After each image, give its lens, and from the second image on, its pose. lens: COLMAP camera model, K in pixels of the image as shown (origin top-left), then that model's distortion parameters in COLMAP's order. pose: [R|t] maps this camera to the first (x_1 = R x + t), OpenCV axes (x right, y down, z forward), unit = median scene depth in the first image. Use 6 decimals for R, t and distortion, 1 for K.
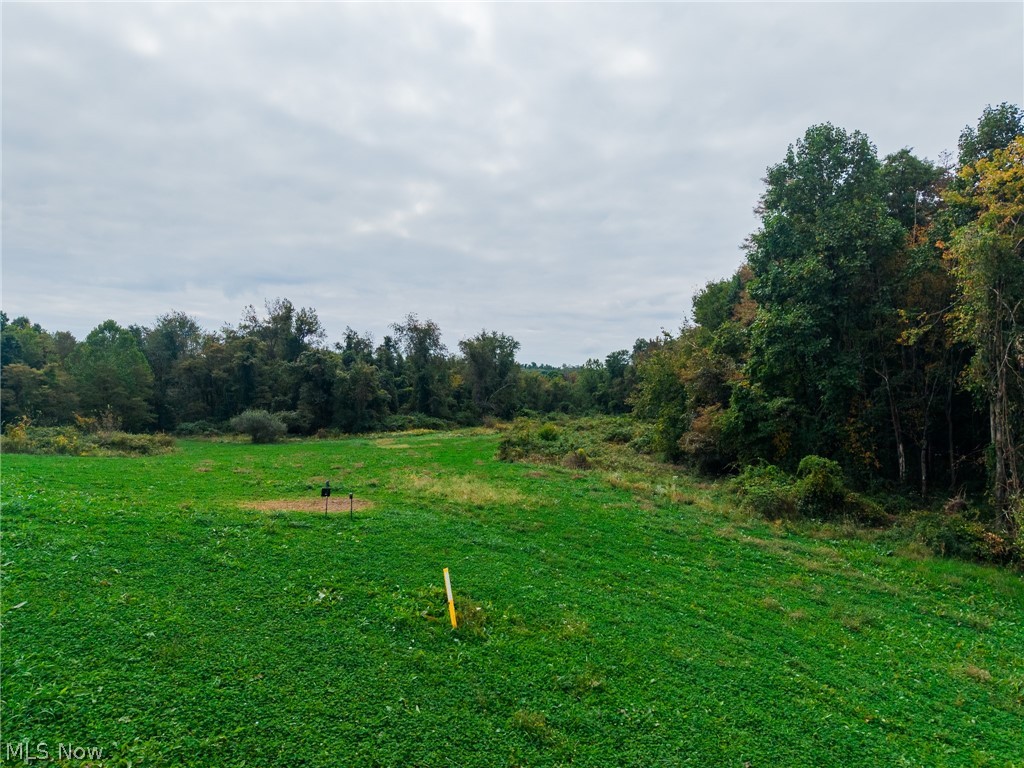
lens RADIAL K [[655.8, 0, 517.2], [0, 655.8, 381.4], [0, 0, 1]] dist [-0.000589, -0.023812]
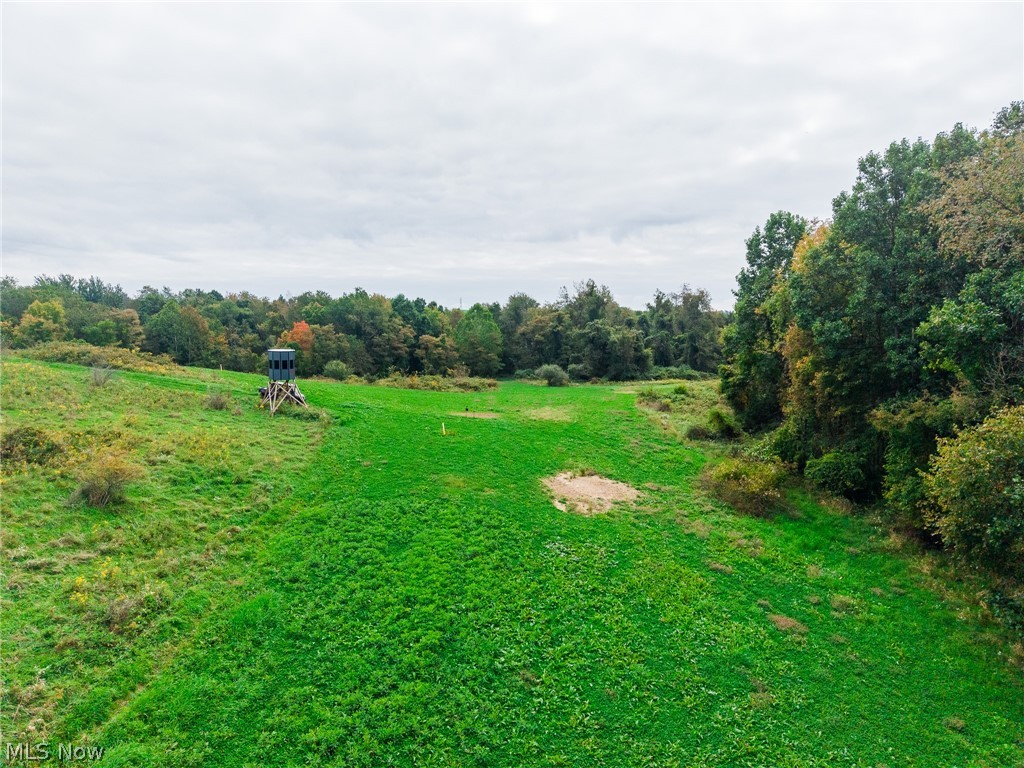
lens RADIAL K [[655.8, 0, 517.2], [0, 655.8, 381.4], [0, 0, 1]] dist [-0.000589, -0.023812]
pose [[0.846106, 0.035375, -0.531840, 0.305097], [0.014278, 0.995933, 0.088959, -0.046928], [0.532824, -0.082862, 0.842160, -0.291020]]
